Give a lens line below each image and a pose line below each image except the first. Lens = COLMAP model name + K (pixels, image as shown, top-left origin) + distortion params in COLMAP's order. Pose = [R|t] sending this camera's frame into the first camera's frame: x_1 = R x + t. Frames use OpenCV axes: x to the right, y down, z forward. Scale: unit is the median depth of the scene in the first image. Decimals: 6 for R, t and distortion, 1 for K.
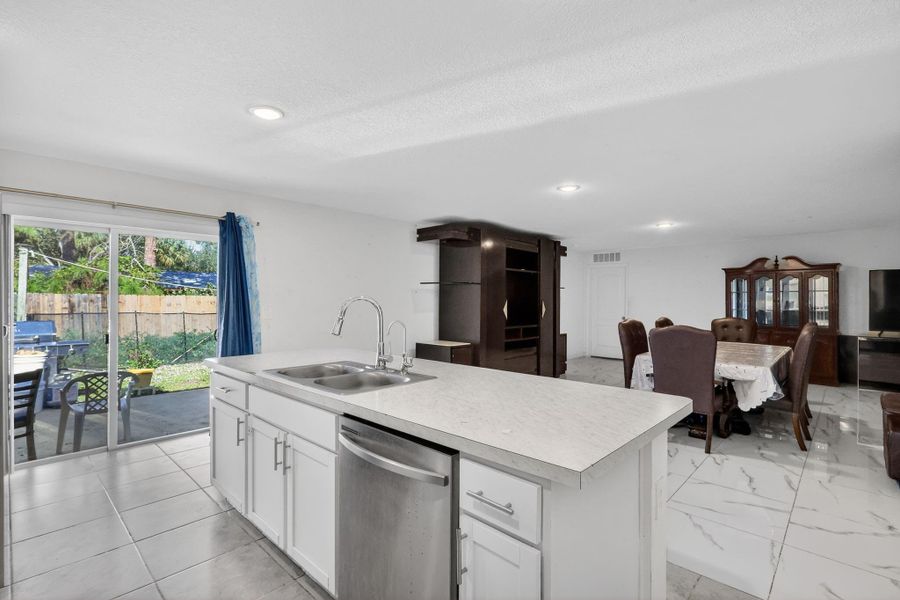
lens RADIAL K [[418.2, 0, 450.5], [0, 418.2, 296.5], [0, 0, 1]] dist [0.001439, 0.000059]
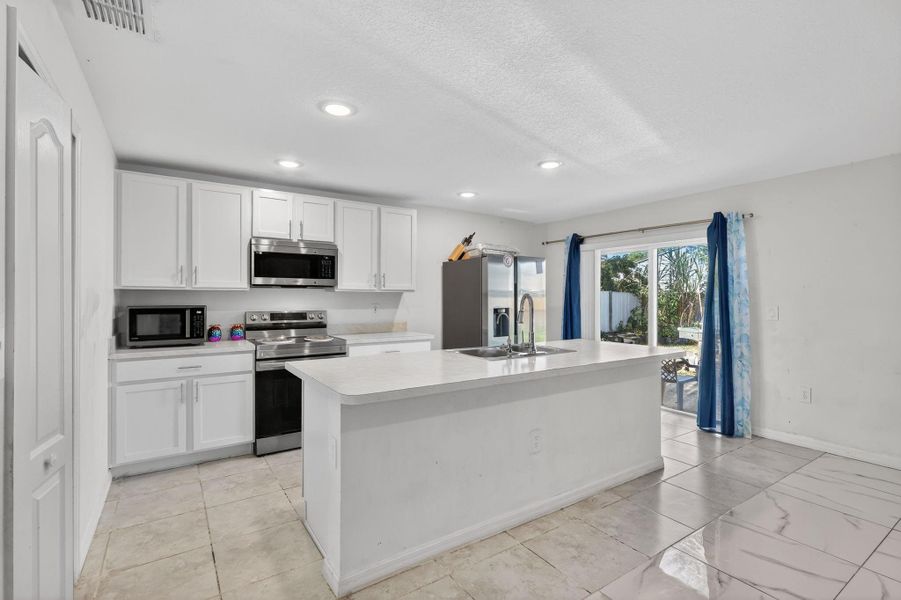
lens RADIAL K [[418.7, 0, 449.6], [0, 418.7, 296.7], [0, 0, 1]] dist [0.001439, 0.000059]
pose [[-0.239186, -0.000136, -0.970974, 0.957742], [-0.001376, 0.999999, 0.000198, -0.007535], [0.970973, 0.001383, -0.239186, 1.106161]]
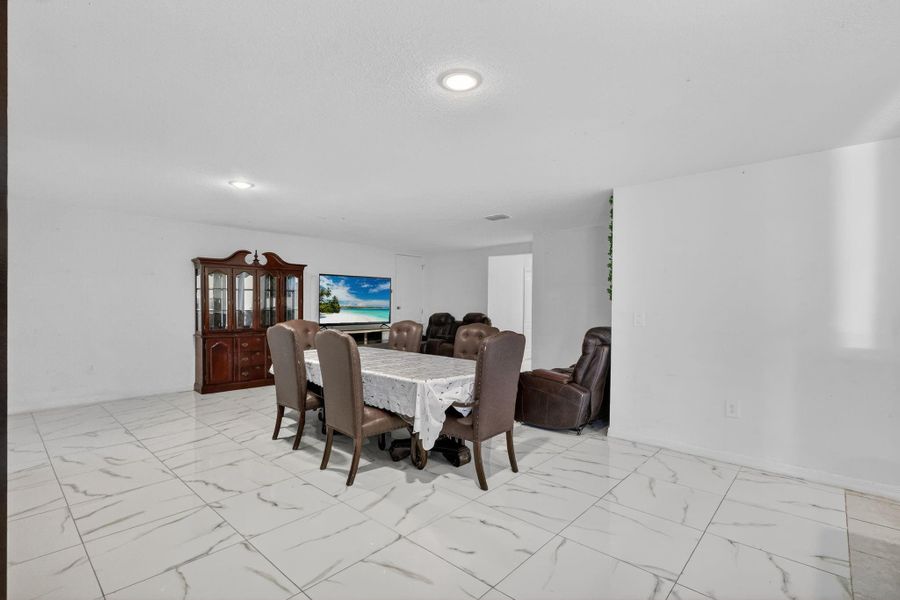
lens RADIAL K [[418.2, 0, 448.1], [0, 418.2, 303.2], [0, 0, 1]] dist [0.001439, 0.000059]
pose [[-0.017935, -0.002424, 0.999836, -0.126369], [-0.011785, 0.999928, 0.002213, 0.009636], [-0.999770, -0.011744, -0.017962, 0.562447]]
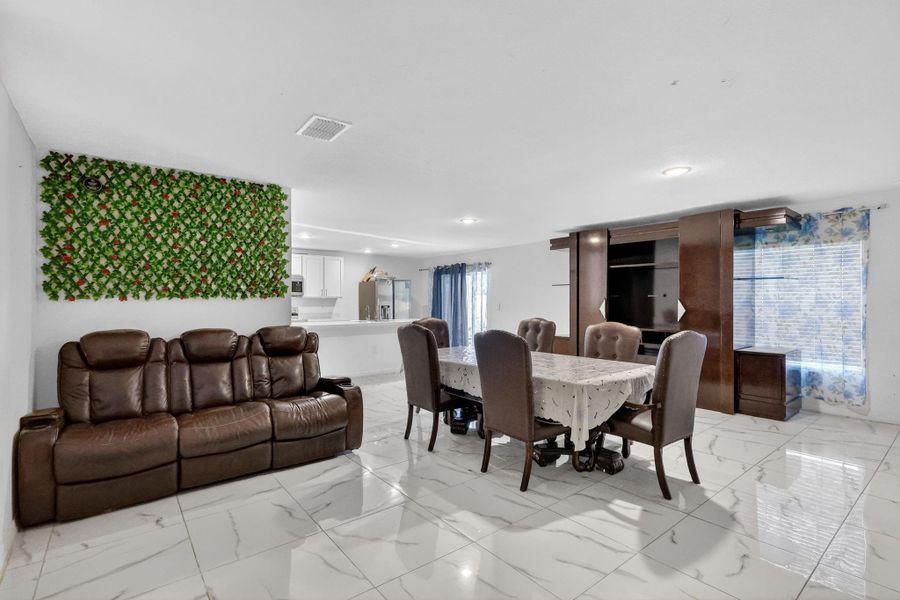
lens RADIAL K [[418.2, 0, 454.4], [0, 418.2, 298.2], [0, 0, 1]] dist [0.001439, 0.000059]
pose [[-0.136578, -0.007652, -0.990600, 1.764253], [0.008320, 0.999926, -0.008871, 0.003221], [0.990594, -0.009454, -0.136505, 1.511888]]
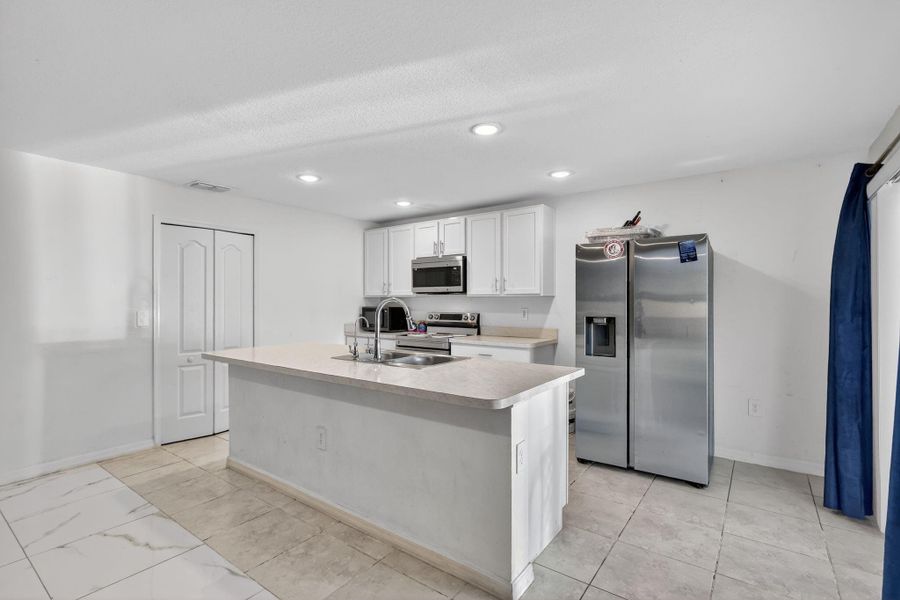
lens RADIAL K [[418.2, 0, 445.3], [0, 418.2, 300.1], [0, 0, 1]] dist [0.001439, 0.000059]
pose [[-0.994769, 0.002628, -0.102112, 0.417097], [0.002876, 0.999993, -0.002283, -0.007484], [0.102106, -0.002565, -0.994770, 1.566778]]
